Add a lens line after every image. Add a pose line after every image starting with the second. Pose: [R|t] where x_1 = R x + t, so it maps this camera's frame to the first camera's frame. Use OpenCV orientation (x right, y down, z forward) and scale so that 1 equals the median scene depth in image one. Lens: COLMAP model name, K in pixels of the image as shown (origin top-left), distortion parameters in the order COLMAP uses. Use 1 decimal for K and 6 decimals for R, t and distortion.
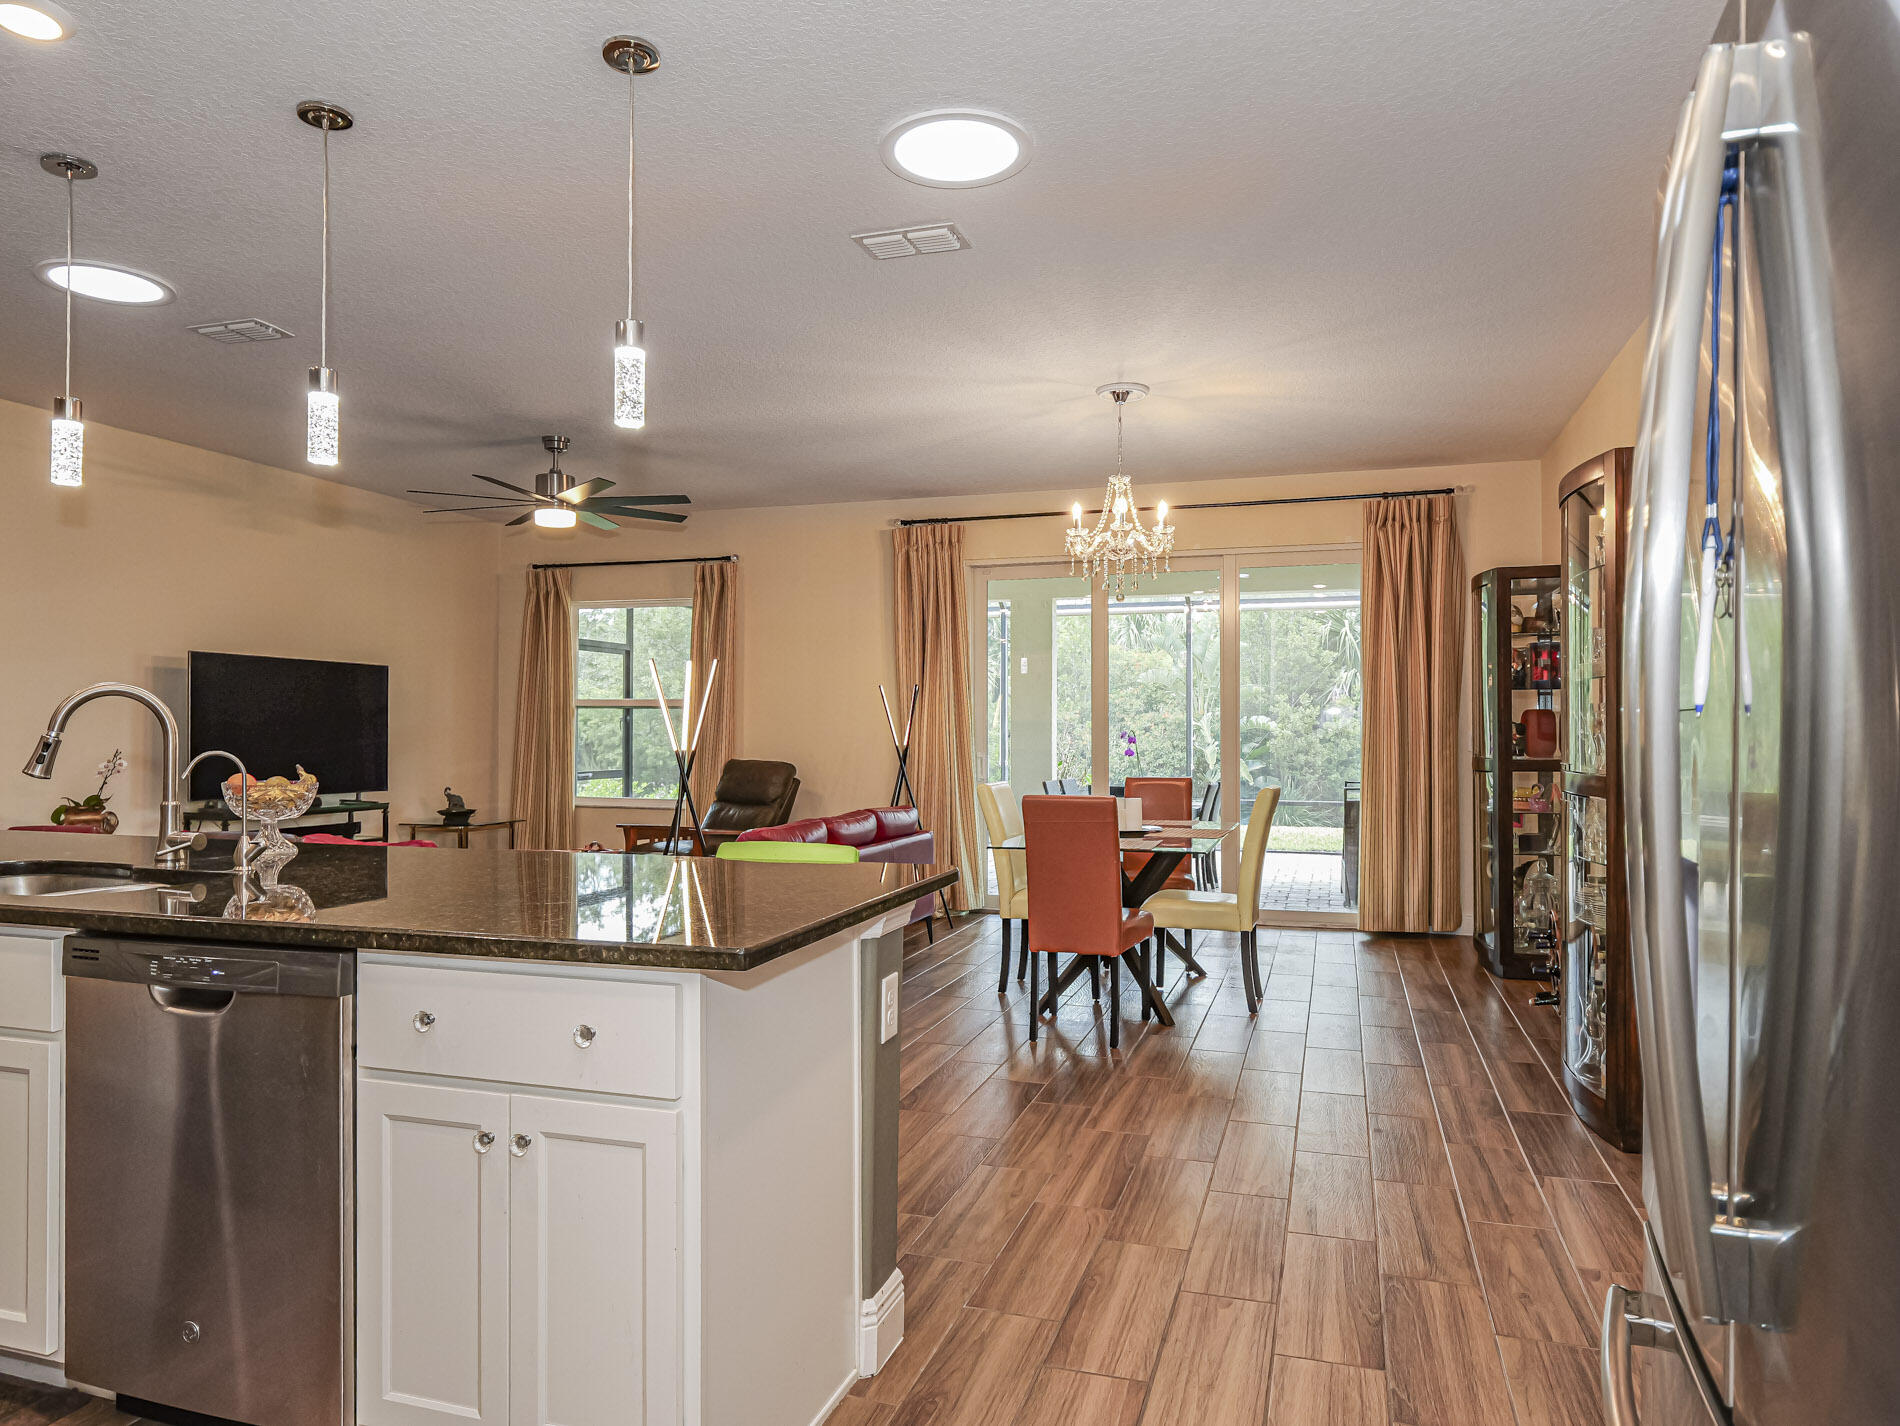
lens RADIAL K [[1225.6, 0, 953.4], [0, 1225.6, 724.0], [0, 0, 1]] dist [0.005851, 0.001633]
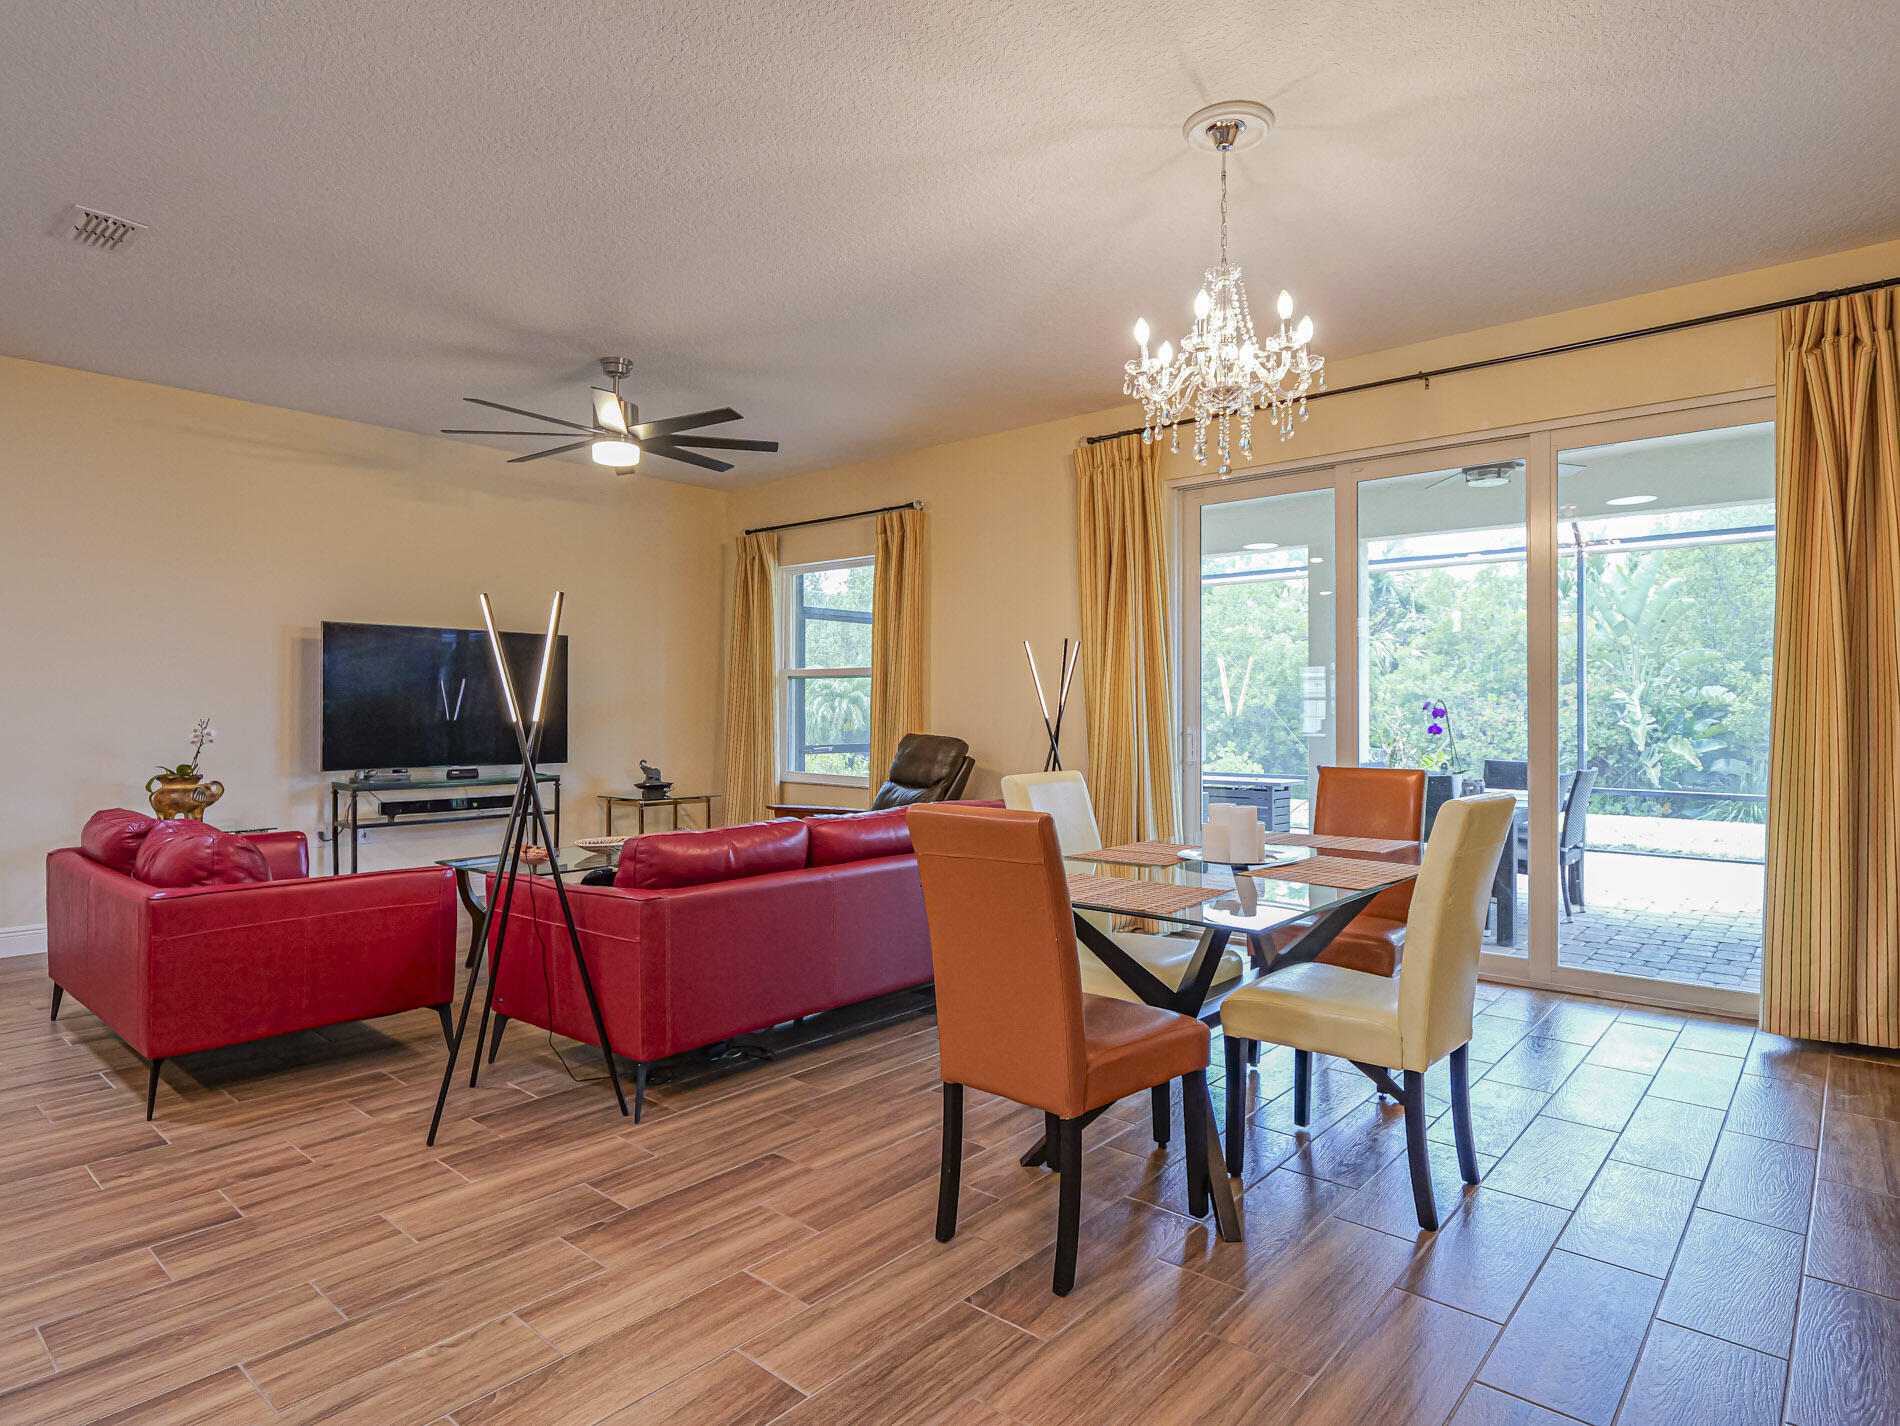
lens RADIAL K [[1064.1, 0, 943.4], [0, 1064.1, 706.7], [0, 0, 1]] dist [-0.003238, -0.000366]
pose [[0.917453, -0.001446, -0.397841, 0.149432], [0.002927, 0.999991, 0.003114, 0.007112], [0.397833, -0.004021, 0.917449, 0.323759]]
